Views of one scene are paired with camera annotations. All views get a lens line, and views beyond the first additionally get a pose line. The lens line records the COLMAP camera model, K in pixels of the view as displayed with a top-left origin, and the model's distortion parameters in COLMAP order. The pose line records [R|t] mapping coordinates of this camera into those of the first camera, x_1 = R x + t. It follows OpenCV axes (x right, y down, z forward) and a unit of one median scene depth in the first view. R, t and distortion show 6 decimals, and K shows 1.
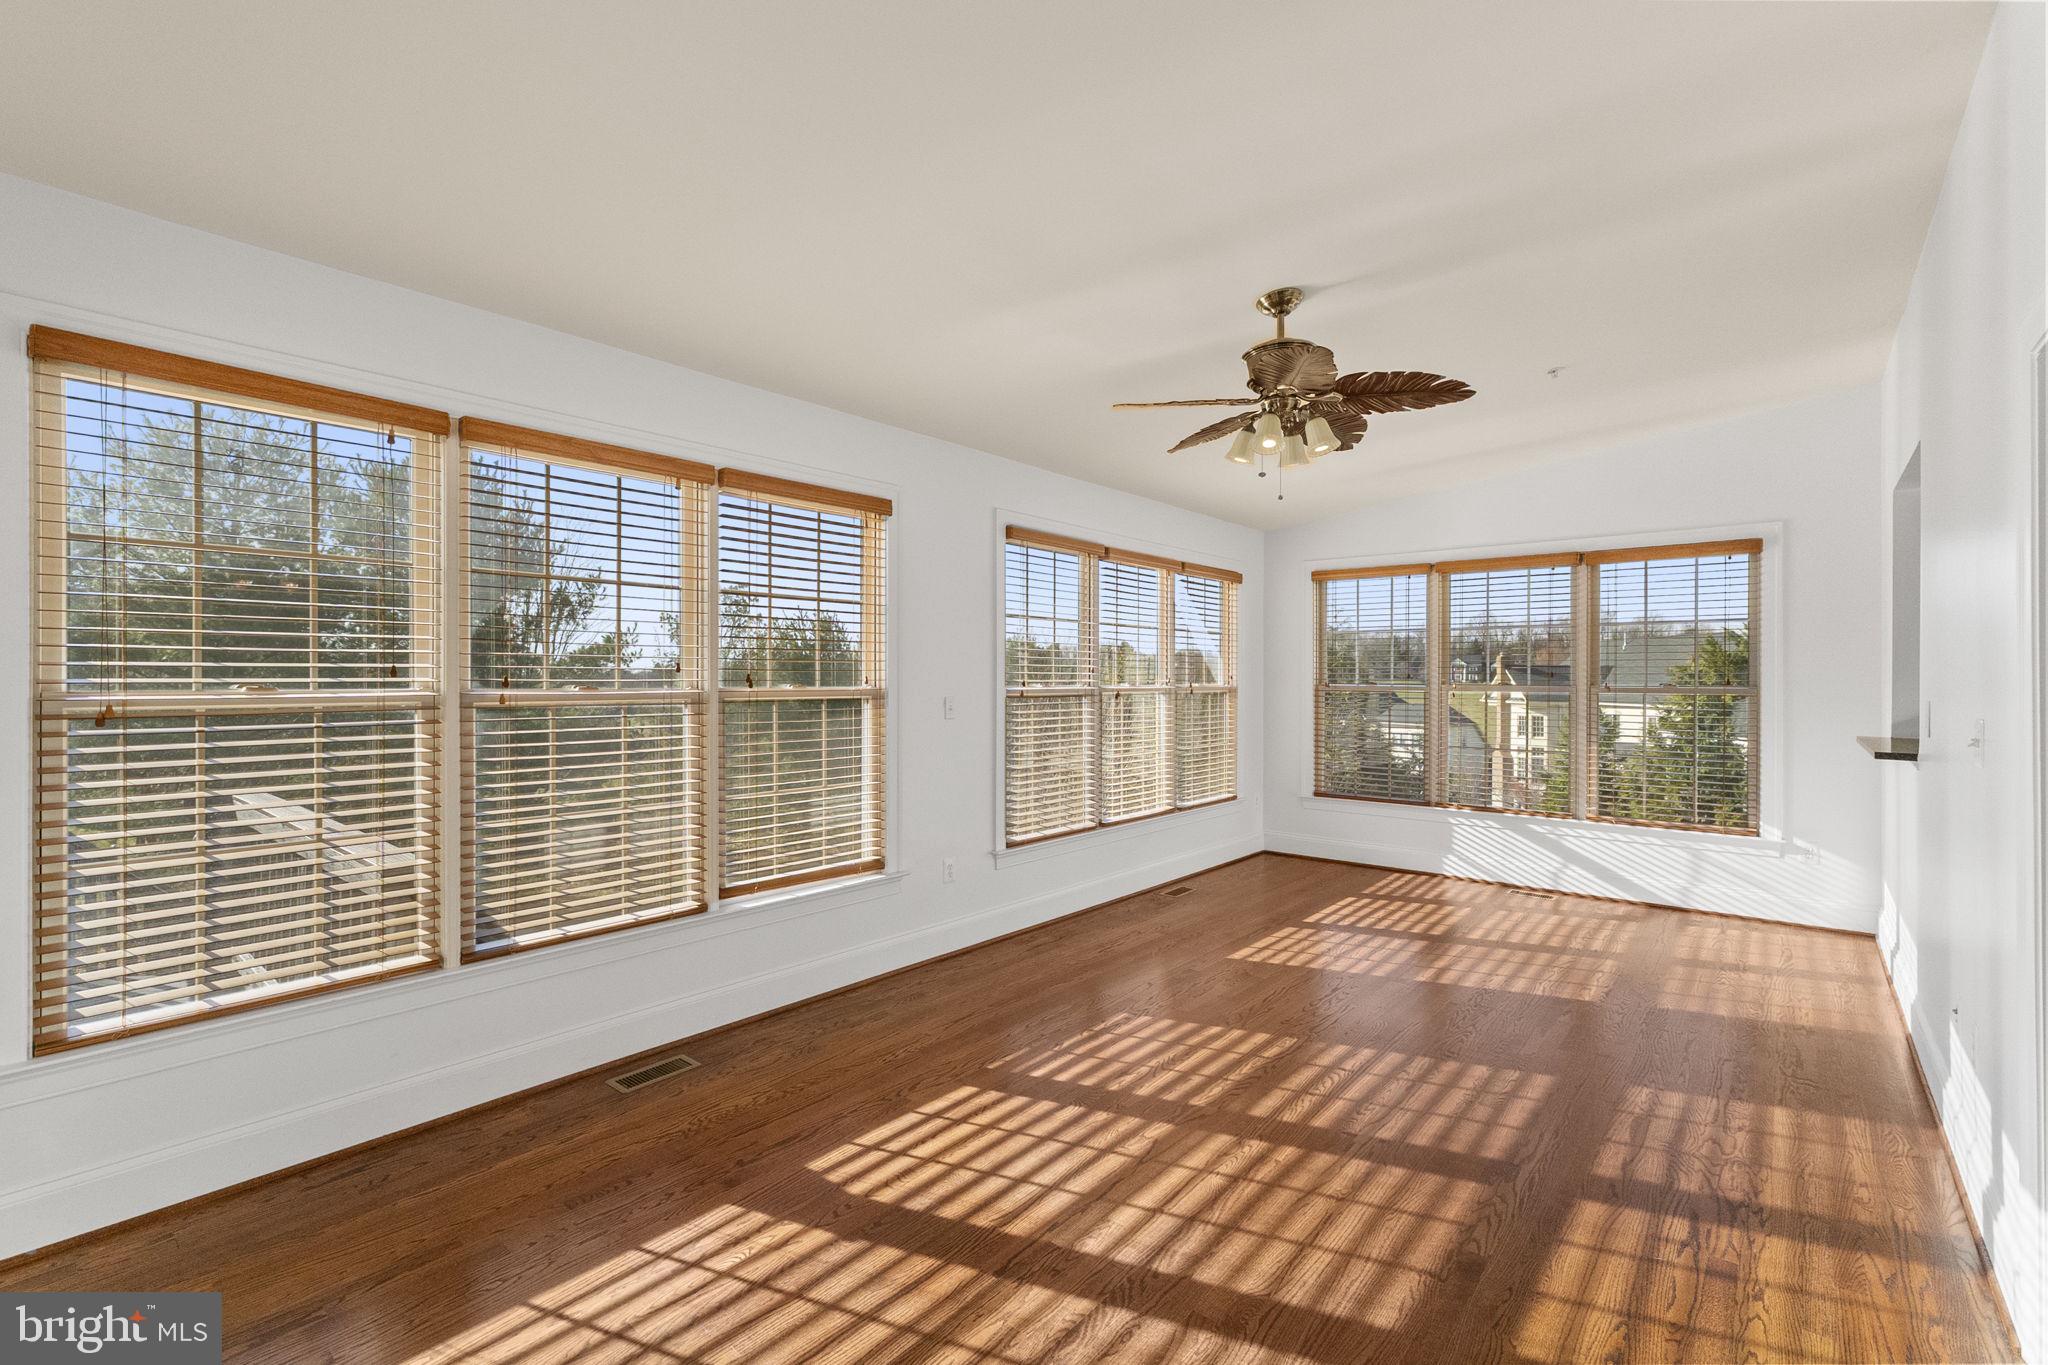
lens RADIAL K [[894.0, 0, 1017.1], [0, 894.0, 680.1], [0, 0, 1]] dist [0.005699, 0.000235]
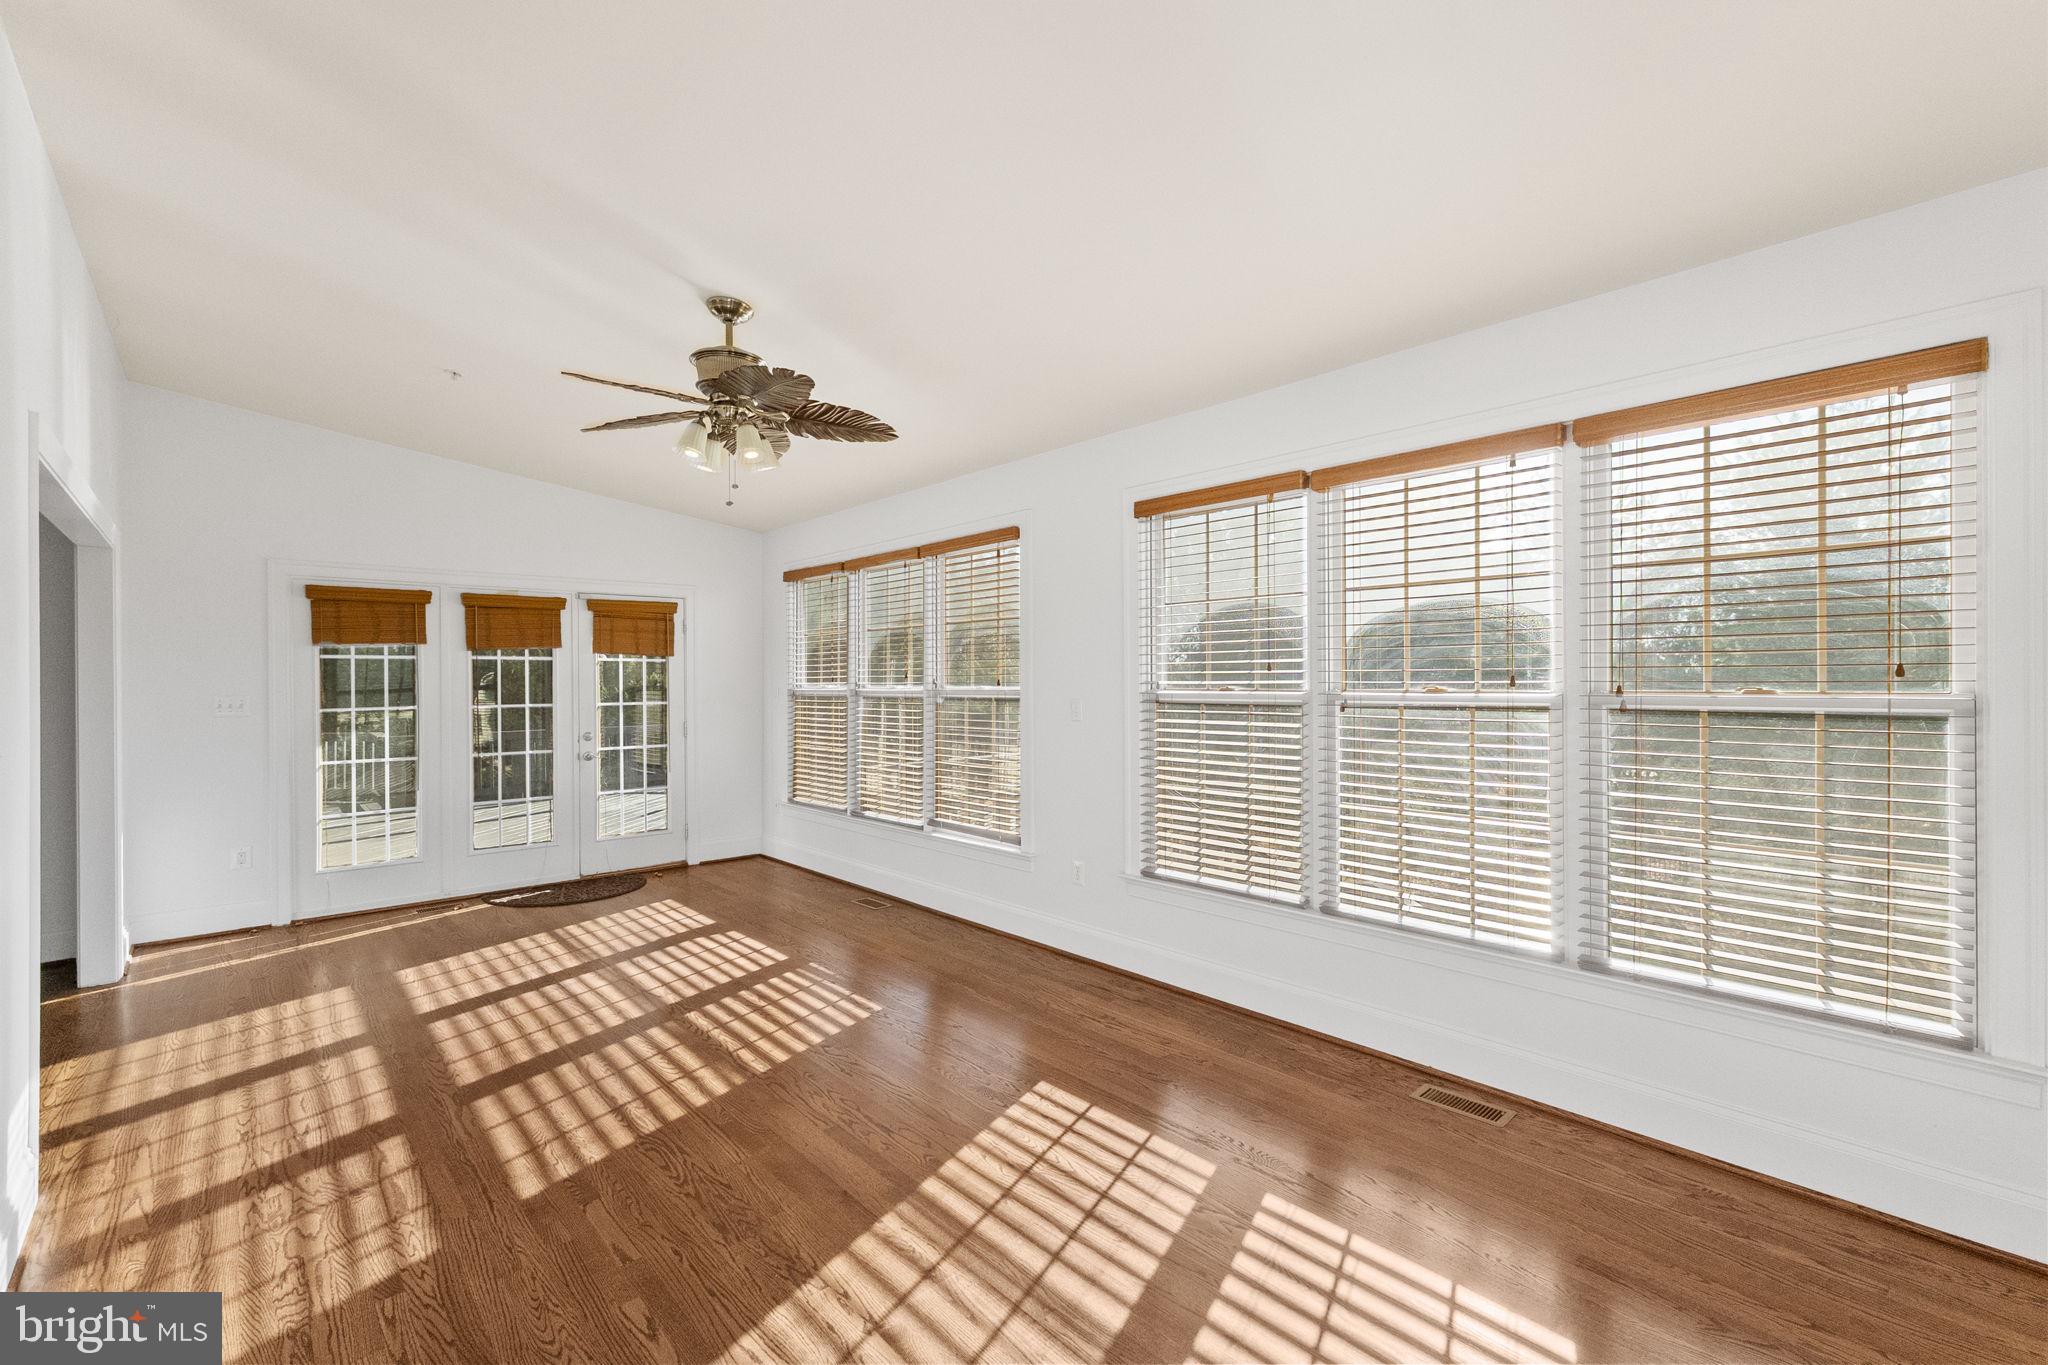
lens RADIAL K [[894.0, 0, 1024.1], [0, 894.0, 675.4], [0, 0, 1]] dist [0.005699, 0.000235]
pose [[-0.132877, -0.007510, -0.991104, 1.509986], [0.001868, 0.999968, -0.007828, 0.000290], [0.991131, -0.002892, -0.132859, 1.761724]]
